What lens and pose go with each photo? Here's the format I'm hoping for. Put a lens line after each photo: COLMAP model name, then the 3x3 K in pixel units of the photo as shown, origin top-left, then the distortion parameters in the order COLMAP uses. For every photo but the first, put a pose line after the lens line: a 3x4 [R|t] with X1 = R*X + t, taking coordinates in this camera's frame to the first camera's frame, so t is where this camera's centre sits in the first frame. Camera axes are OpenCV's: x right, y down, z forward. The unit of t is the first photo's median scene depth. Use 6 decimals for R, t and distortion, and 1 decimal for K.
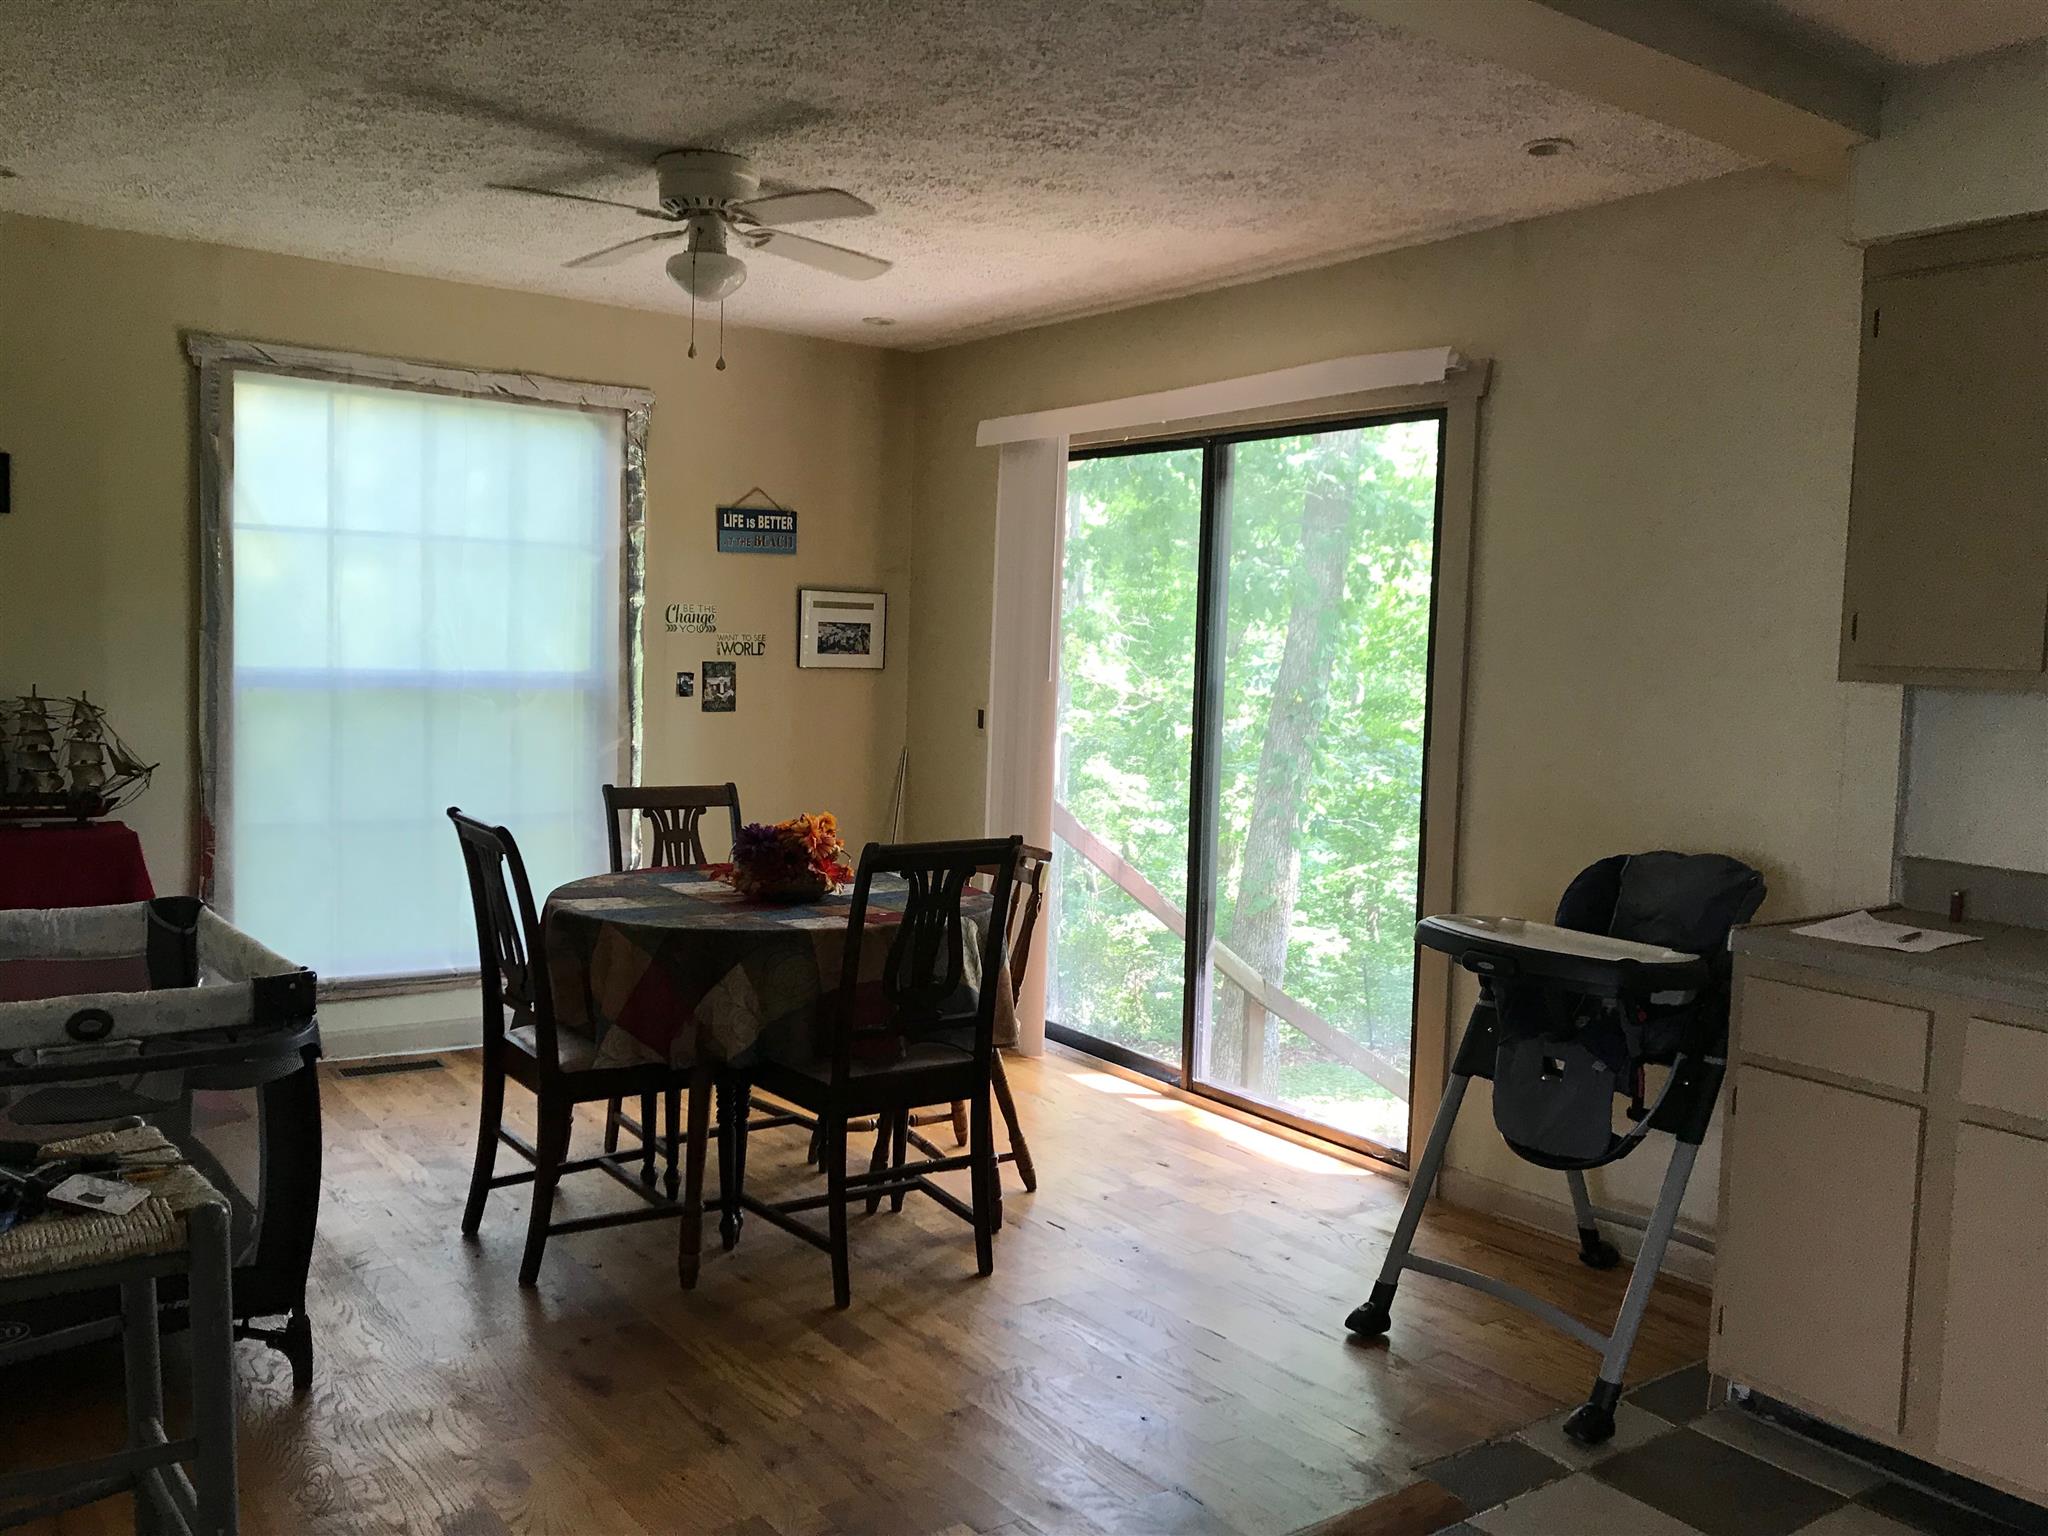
lens RADIAL K [[1703.0, 0, 1025.4], [0, 1703.0, 759.6], [0, 0, 1]] dist [0.035692, -0.018306]
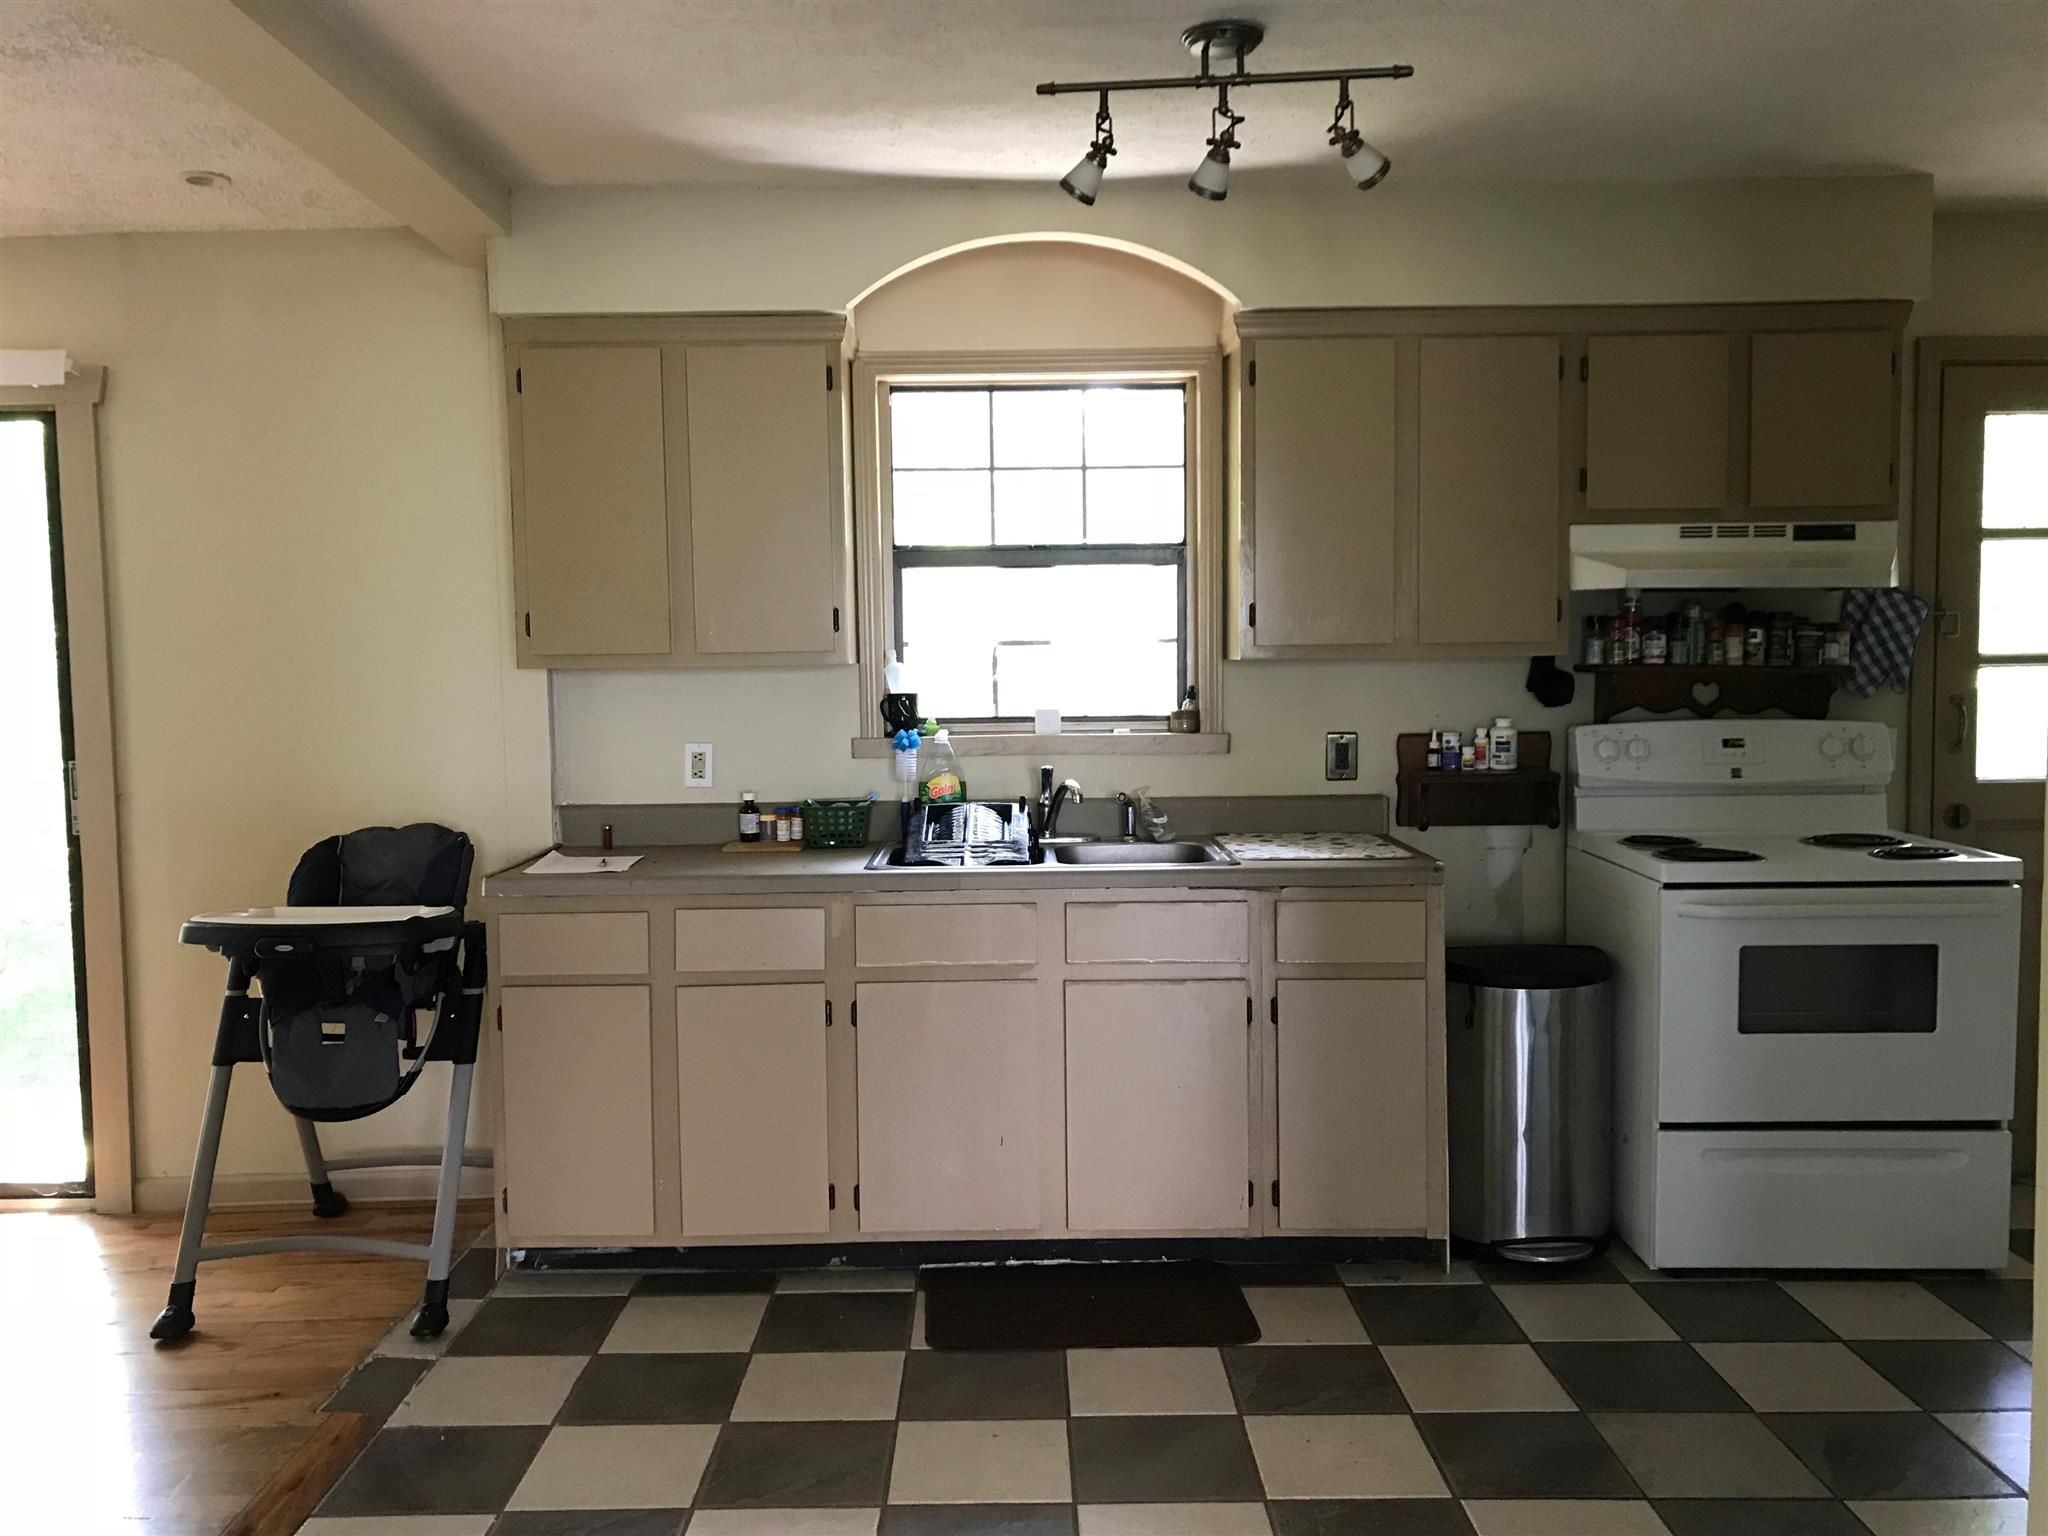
lens RADIAL K [[1703.0, 0, 1021.9], [0, 1703.0, 770.4], [0, 0, 1]] dist [0.035692, -0.018306]
pose [[0.598490, -0.101436, 0.794683, -0.282356], [0.094040, 0.993989, 0.056053, -0.007312], [-0.795592, 0.041185, 0.604432, -0.026659]]
